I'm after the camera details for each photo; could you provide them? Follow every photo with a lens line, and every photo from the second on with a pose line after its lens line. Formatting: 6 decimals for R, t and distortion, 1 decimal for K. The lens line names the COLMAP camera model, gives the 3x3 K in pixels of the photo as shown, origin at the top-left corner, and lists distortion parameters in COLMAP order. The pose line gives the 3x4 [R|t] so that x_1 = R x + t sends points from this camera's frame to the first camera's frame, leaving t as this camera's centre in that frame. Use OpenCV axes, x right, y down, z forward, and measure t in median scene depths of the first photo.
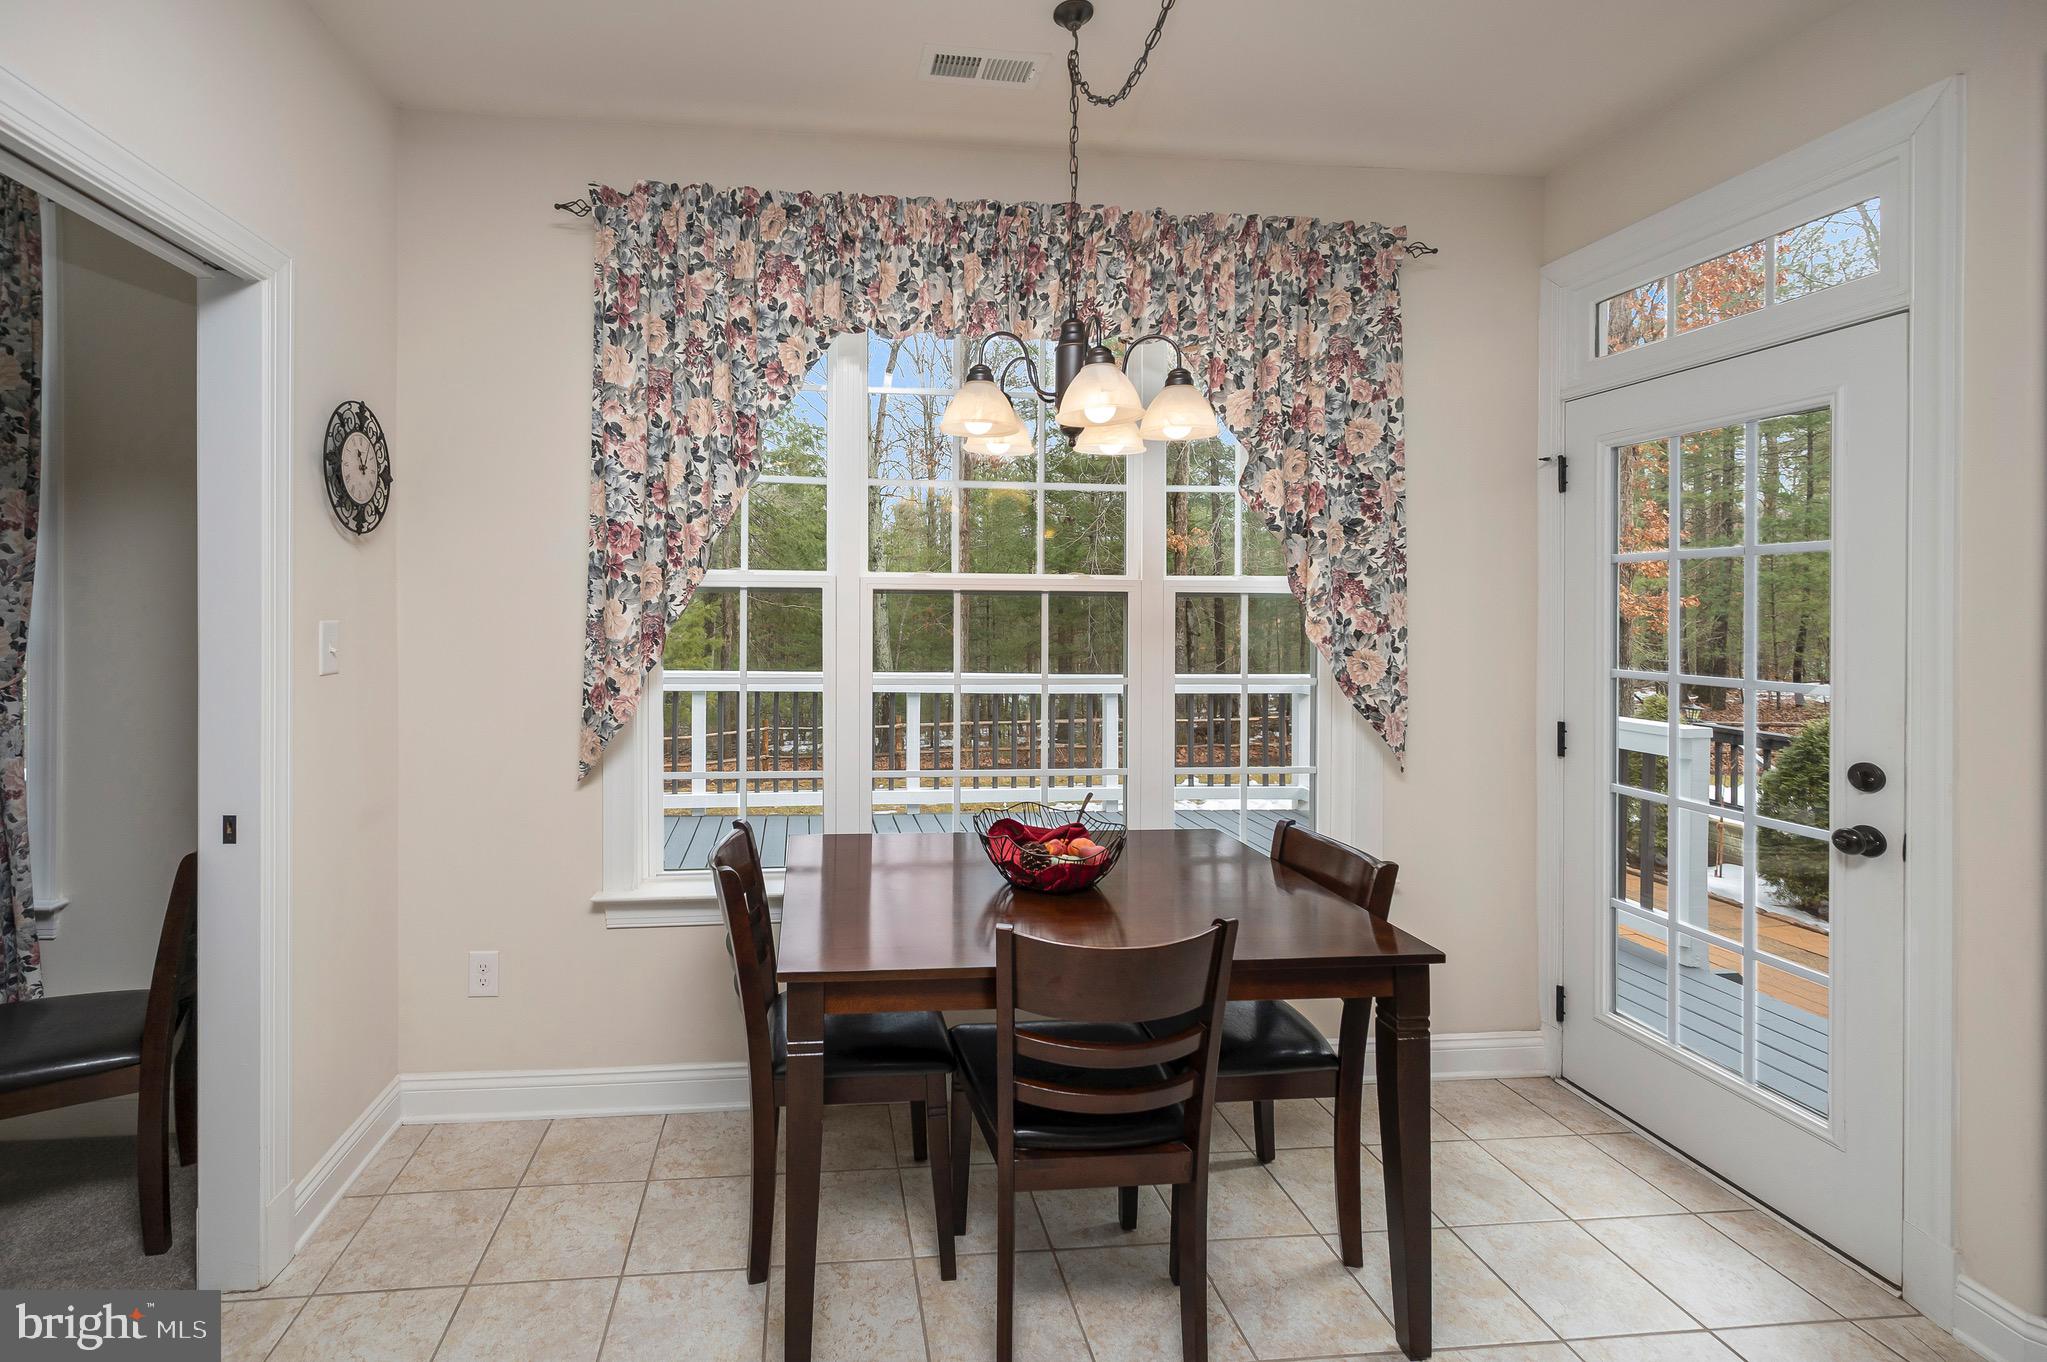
lens RADIAL K [[869.2, 0, 944.6], [0, 869.2, 609.6], [0, 0, 1]] dist [0.001929, 0.000110]
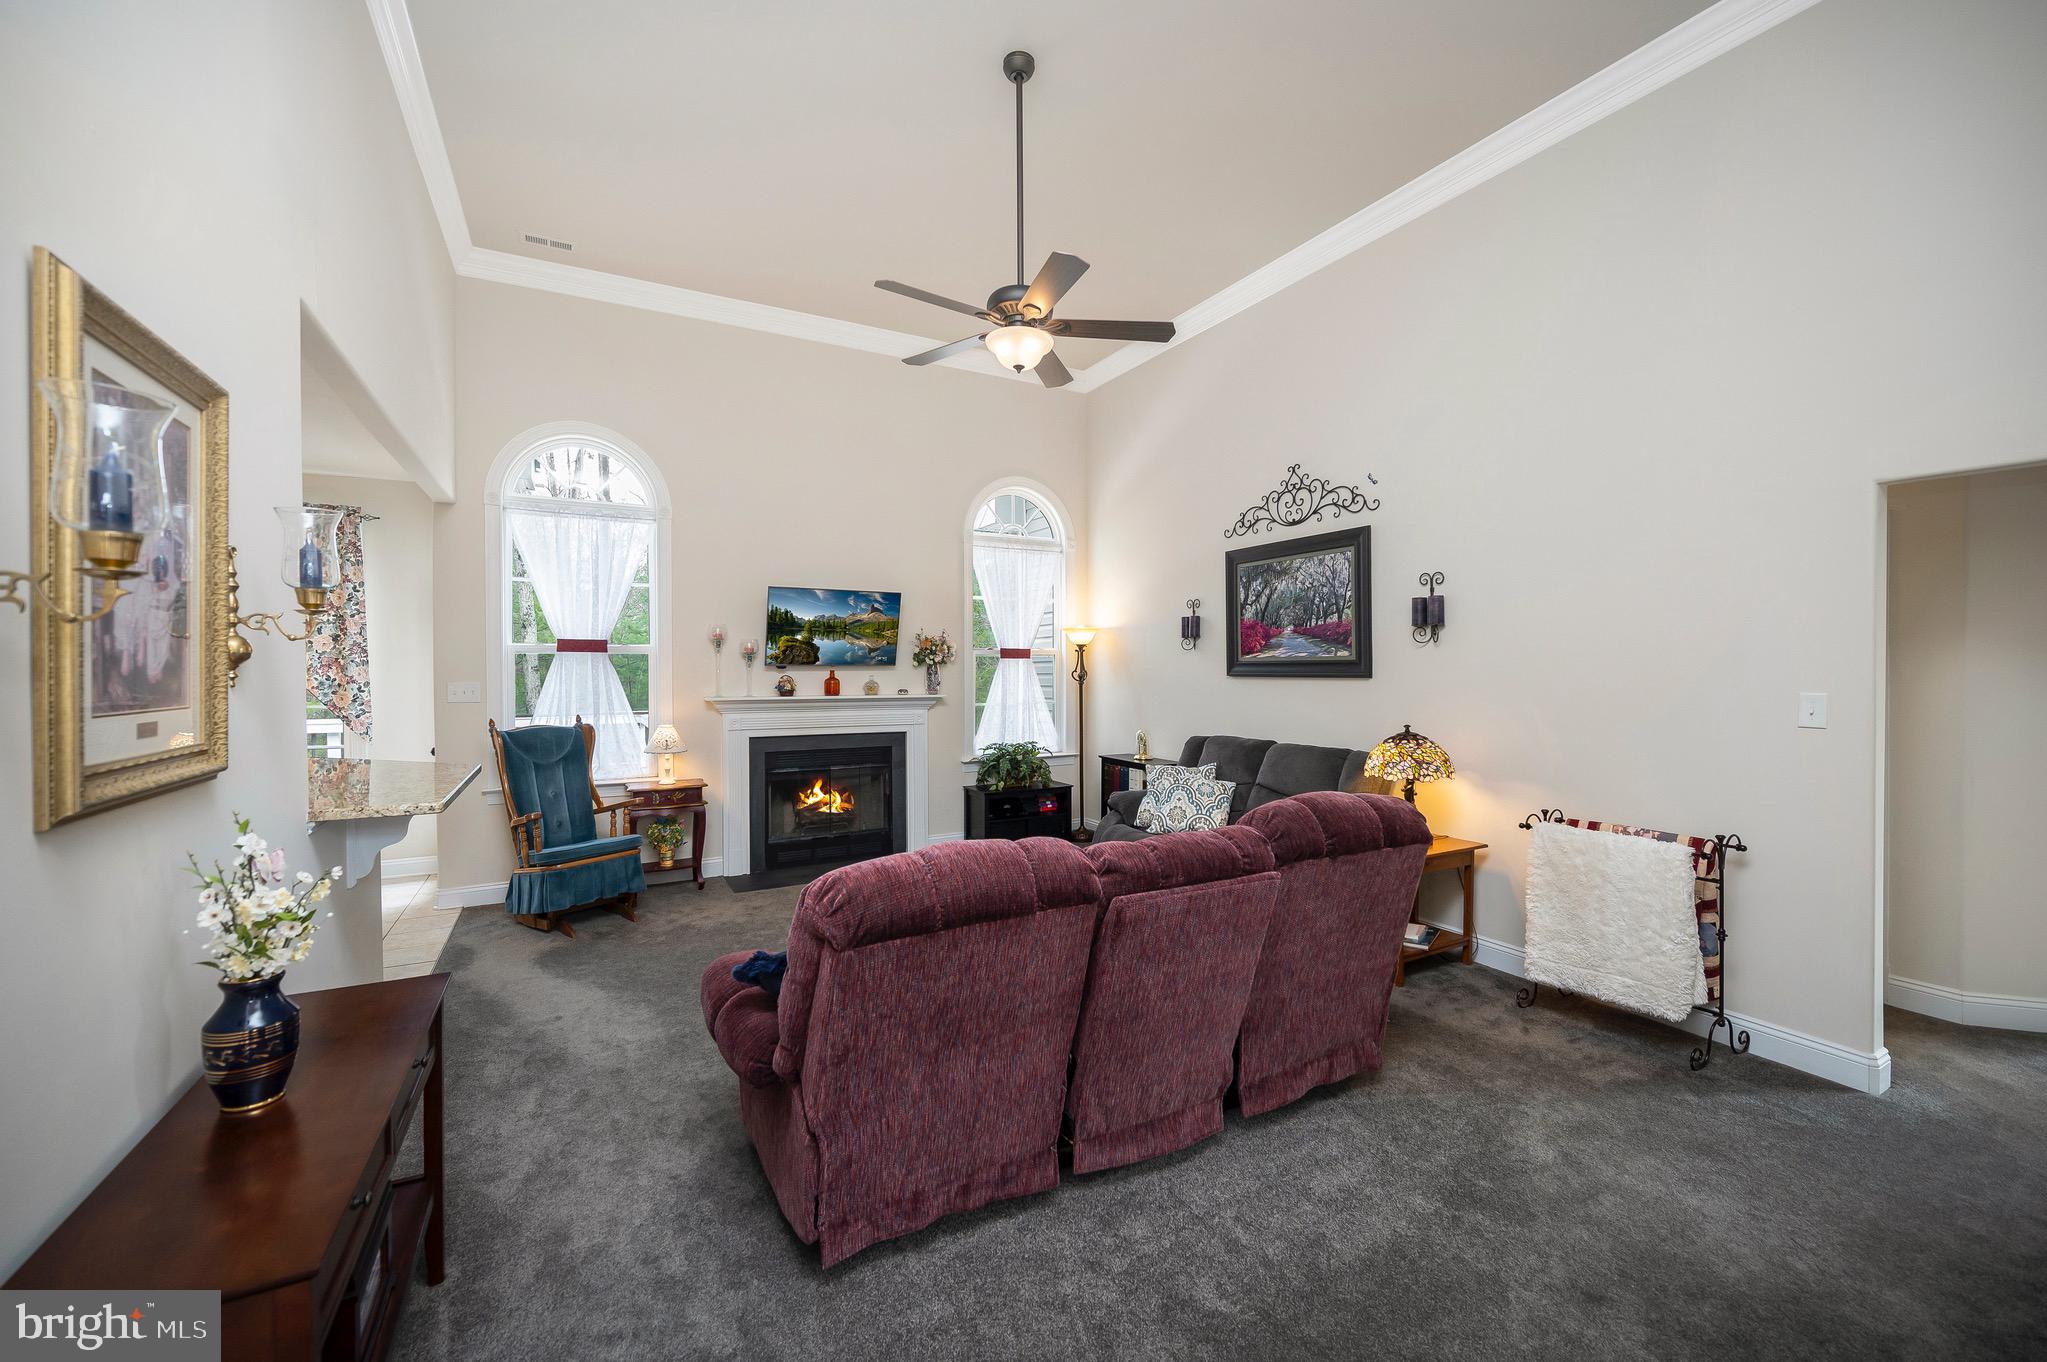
lens RADIAL K [[867.6, 0, 1095.1], [0, 867.6, 673.9], [0, 0, 1]] dist [-0.002299, -0.000260]
pose [[0.928452, -0.017776, 0.371027, 1.510094], [0.013045, 0.999799, 0.015255, -0.009249], [-0.371223, -0.009323, 0.928497, -1.889995]]
